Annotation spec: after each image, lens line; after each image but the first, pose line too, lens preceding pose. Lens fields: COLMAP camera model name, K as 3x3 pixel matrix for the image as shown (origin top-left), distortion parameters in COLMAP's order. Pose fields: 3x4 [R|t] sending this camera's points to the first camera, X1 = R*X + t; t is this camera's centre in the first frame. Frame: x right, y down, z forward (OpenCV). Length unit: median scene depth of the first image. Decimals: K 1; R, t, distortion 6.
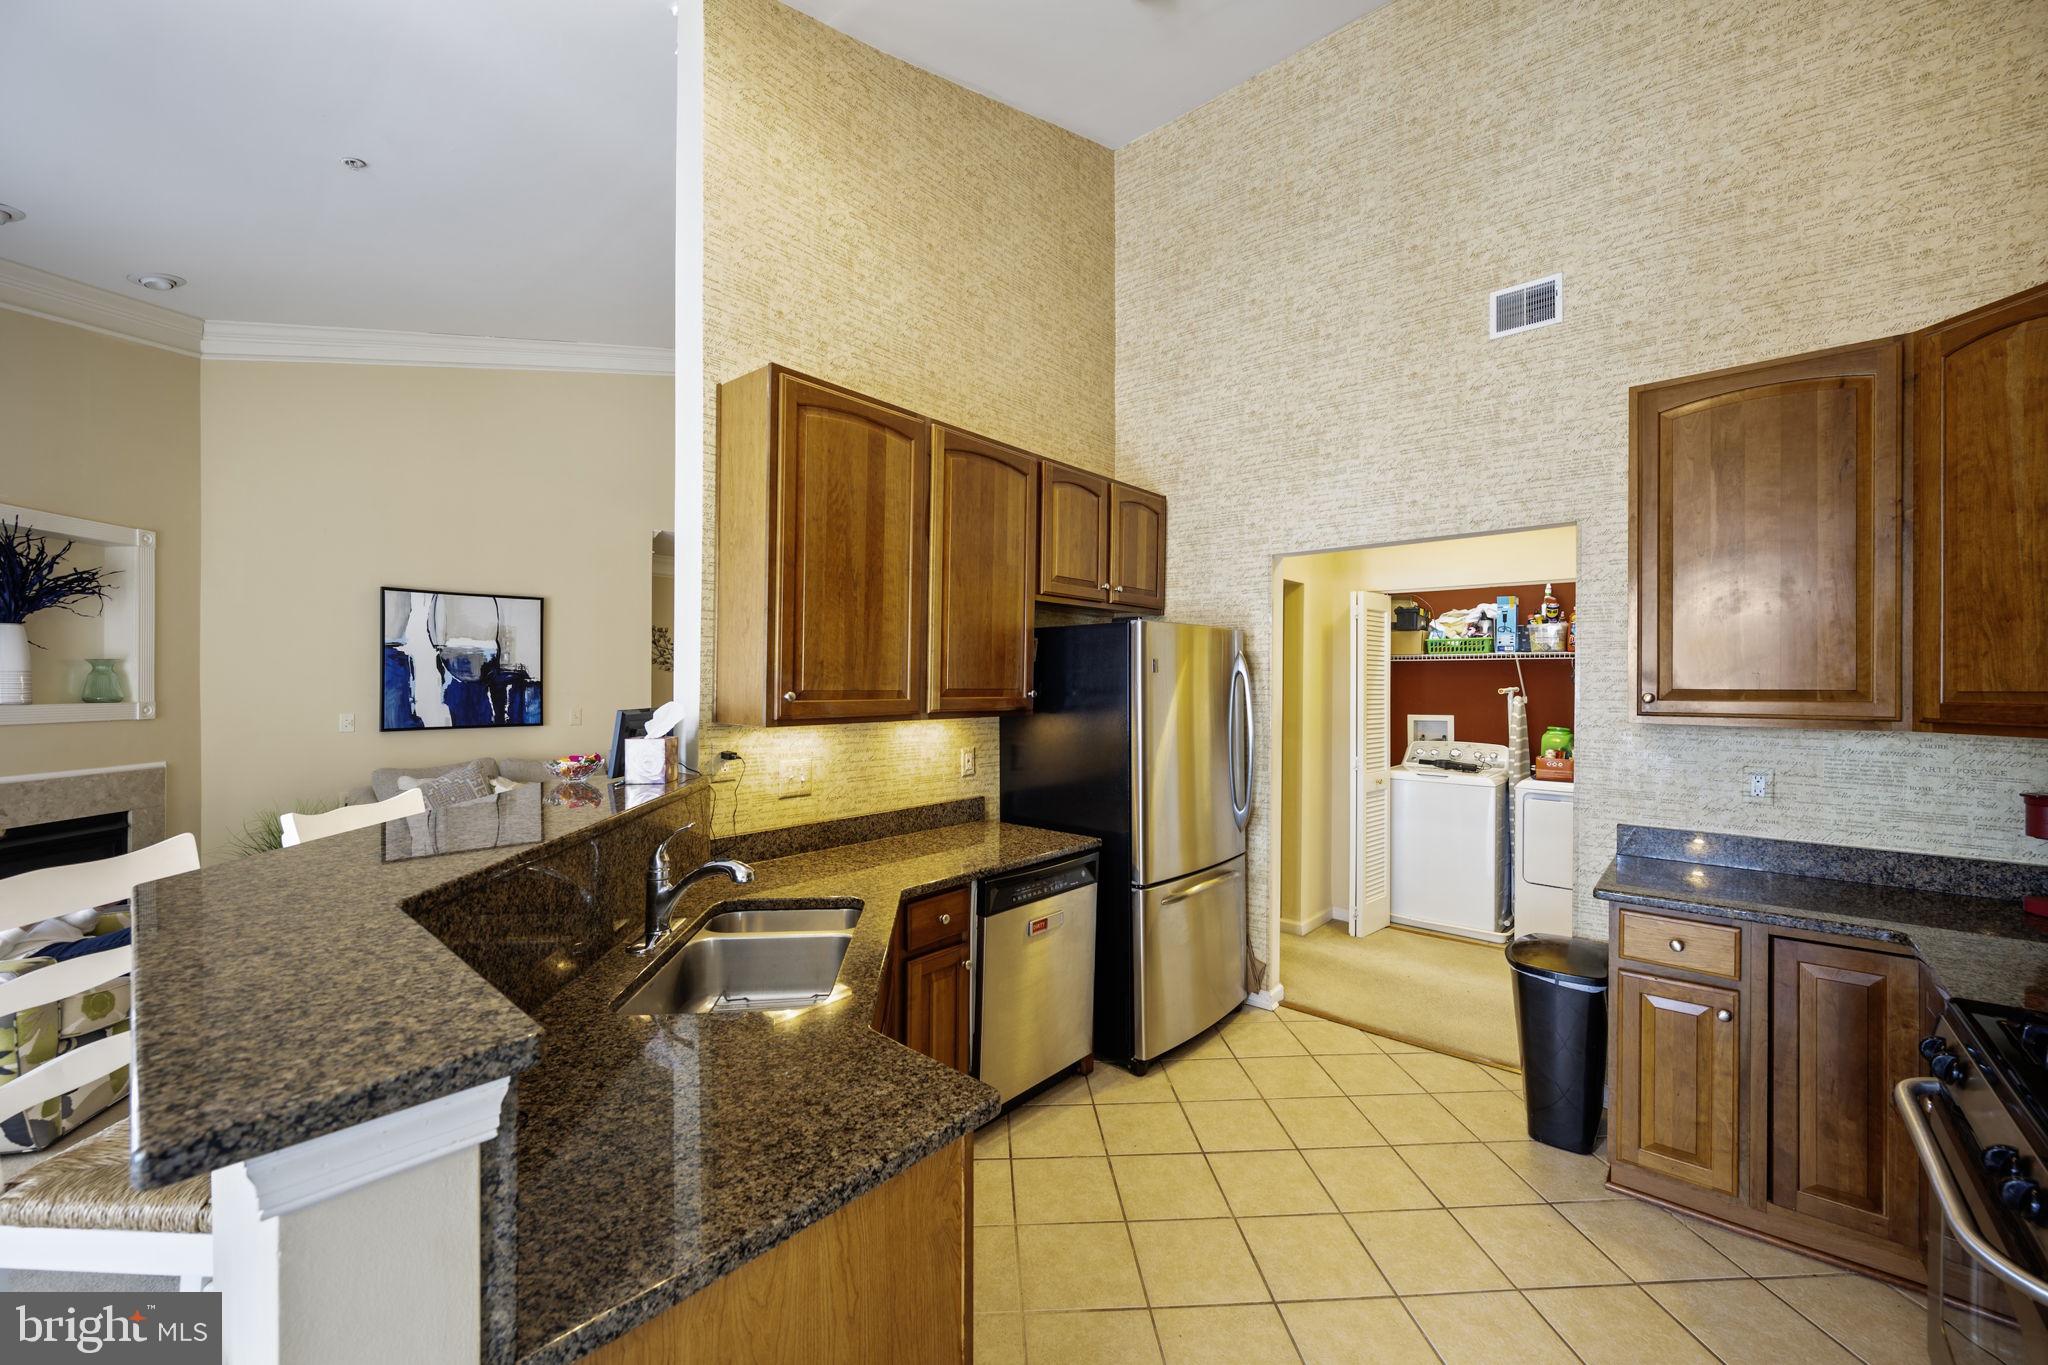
lens RADIAL K [[797.3, 0, 1024.5], [0, 797.3, 683.2], [0, 0, 1]] dist [-0.002980, 0.000469]
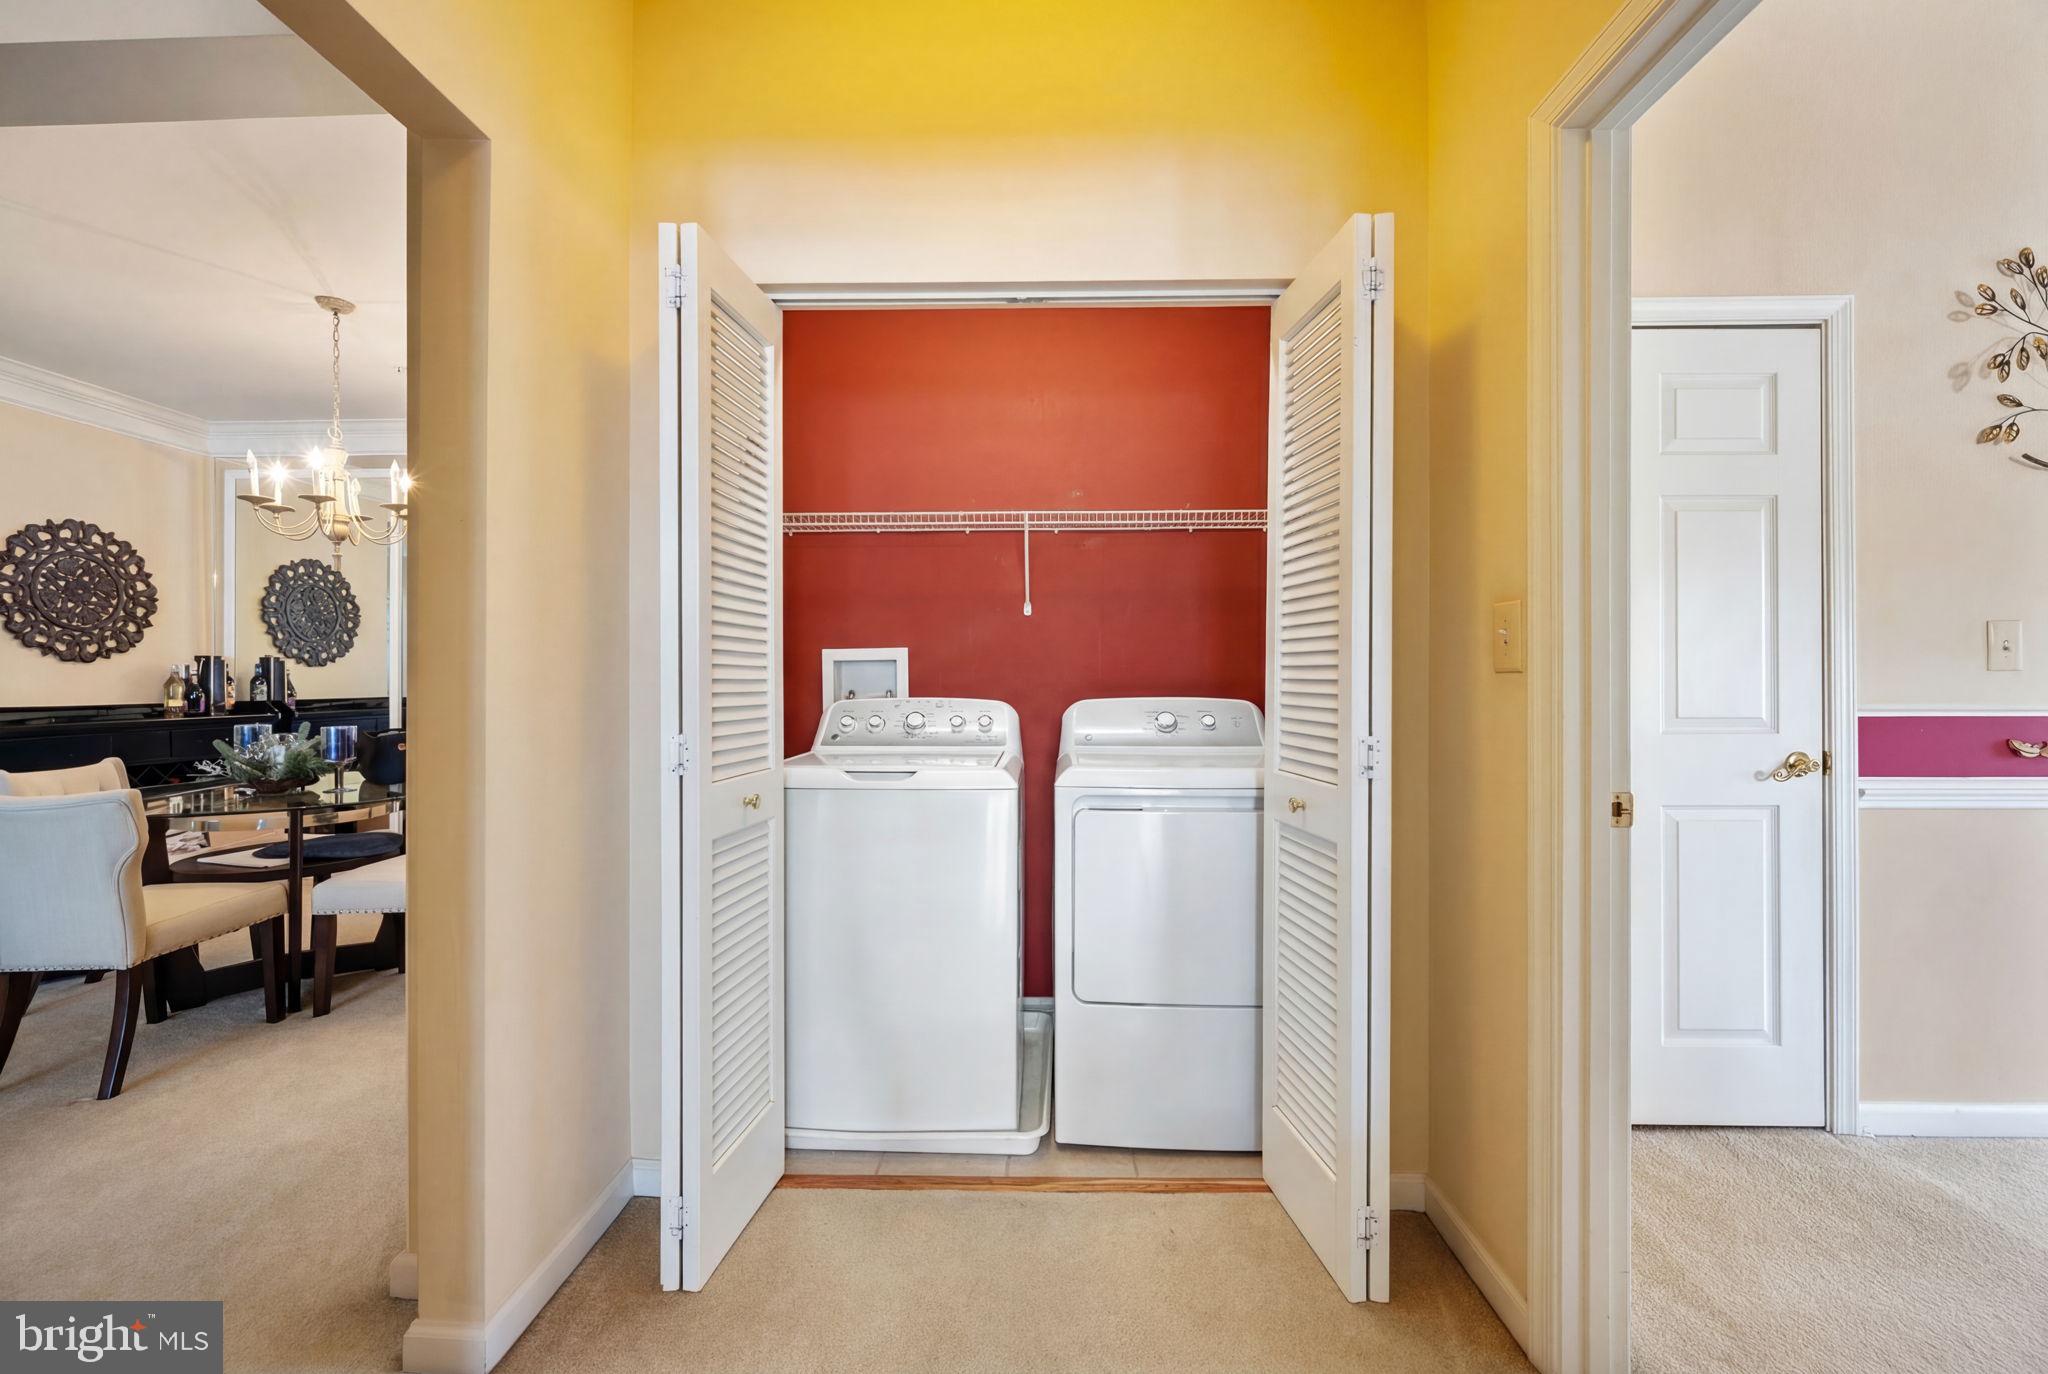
lens RADIAL K [[797.3, 0, 1023.4], [0, 797.3, 687.2], [0, 0, 1]] dist [-0.002980, 0.000469]
pose [[0.763044, -0.011126, 0.646251, 0.532363], [0.007738, 0.999937, 0.008079, 0.122975], [-0.646300, -0.001164, 0.763083, 1.126040]]
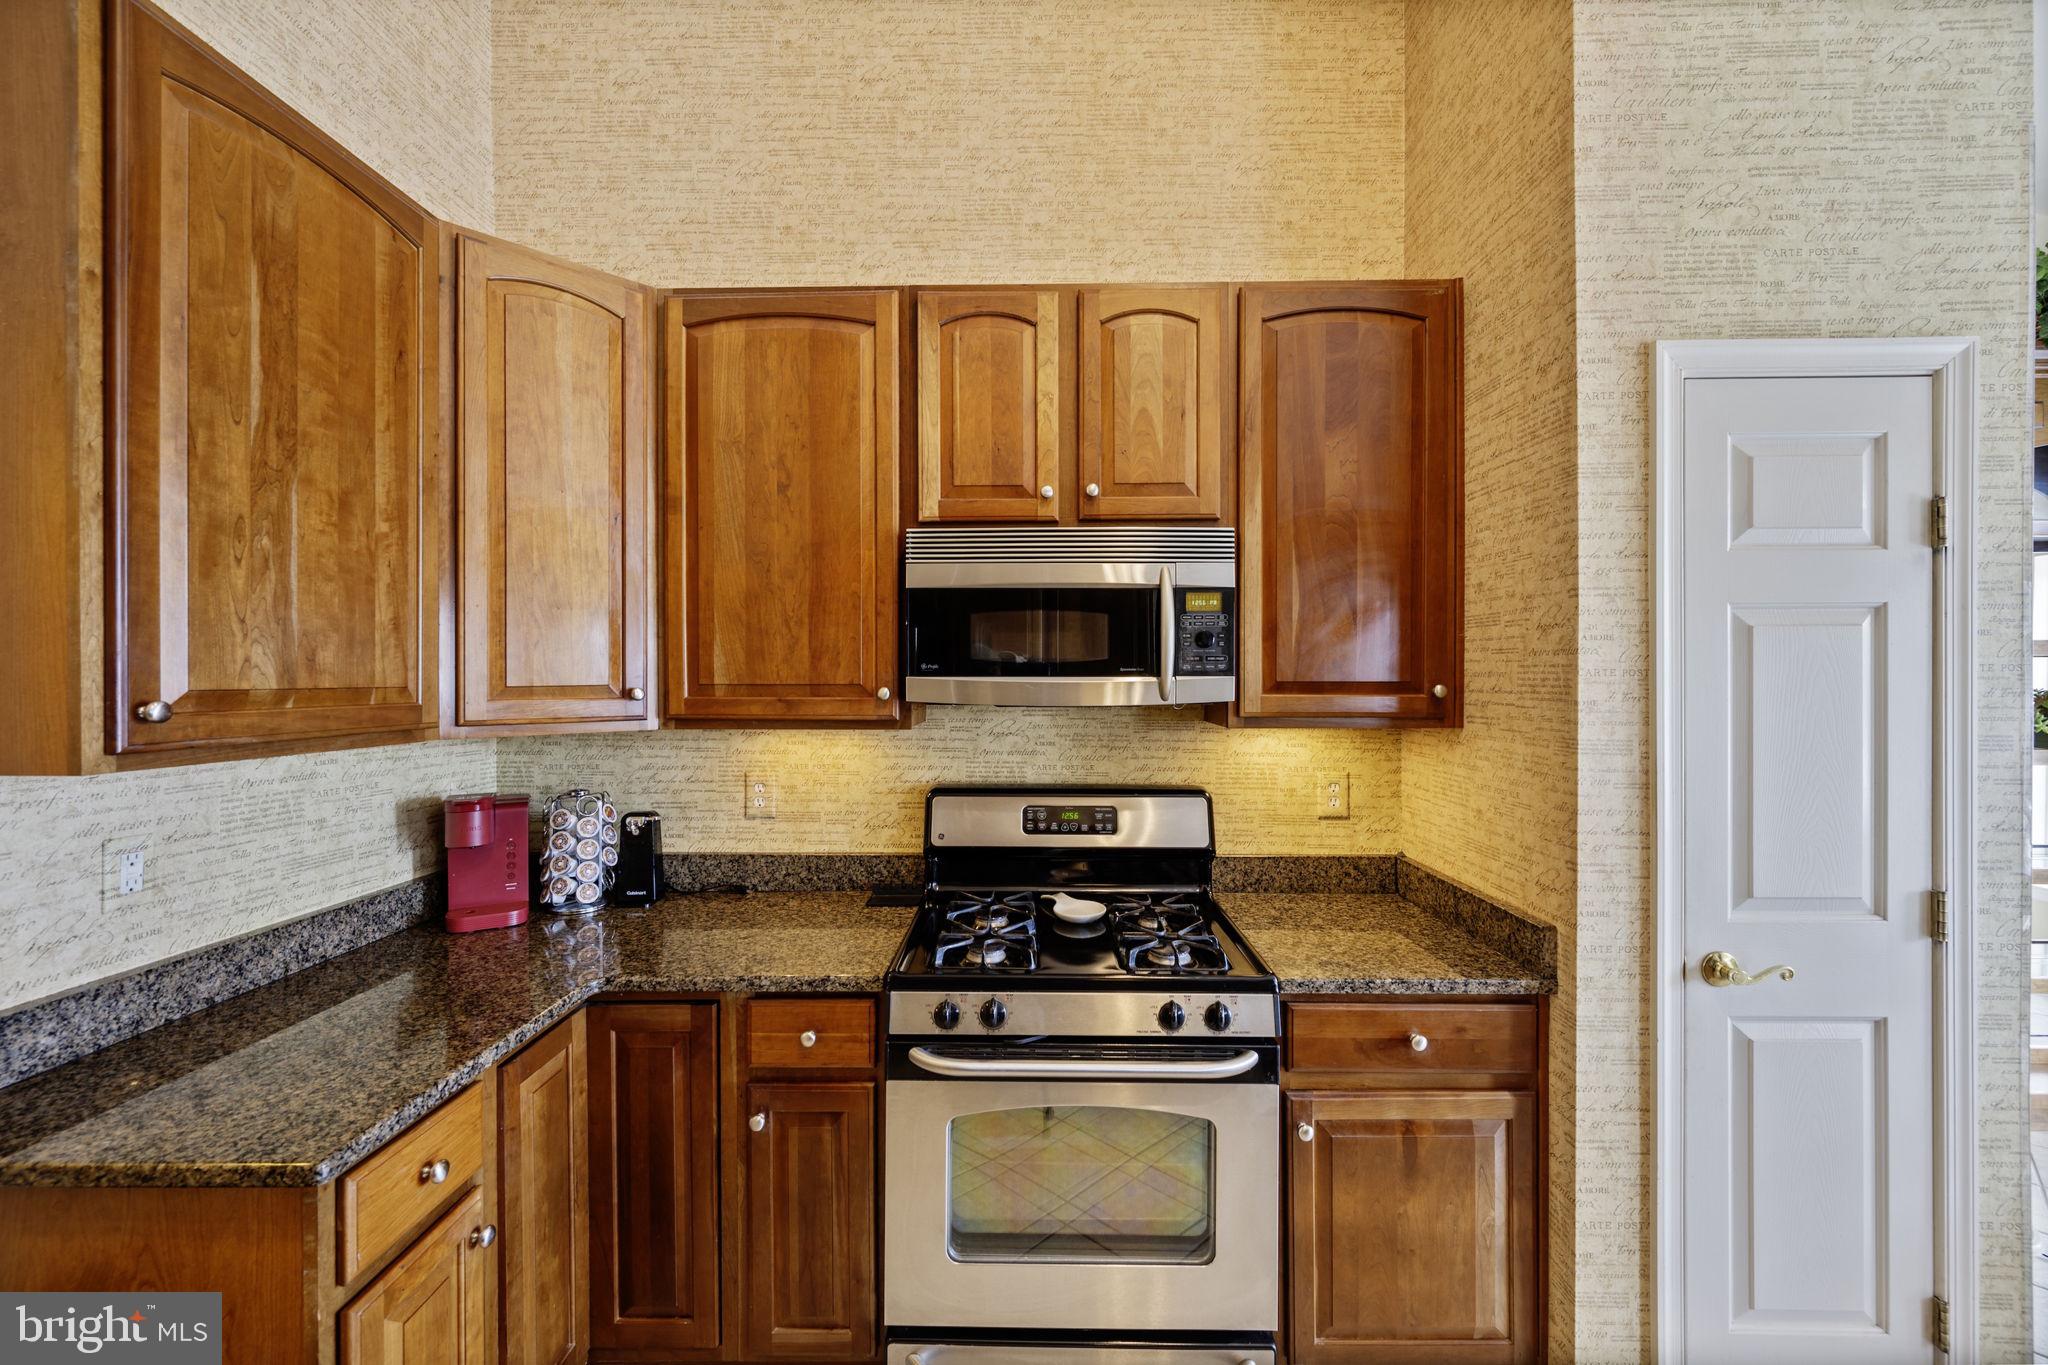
lens RADIAL K [[797.3, 0, 1021.6], [0, 797.3, 677.4], [0, 0, 1]] dist [-0.002980, 0.000469]
pose [[-0.650242, -0.002272, 0.759724, 0.130471], [0.000798, 0.999993, 0.003673, -0.001331], [-0.759727, 0.002995, -0.650235, 0.830284]]
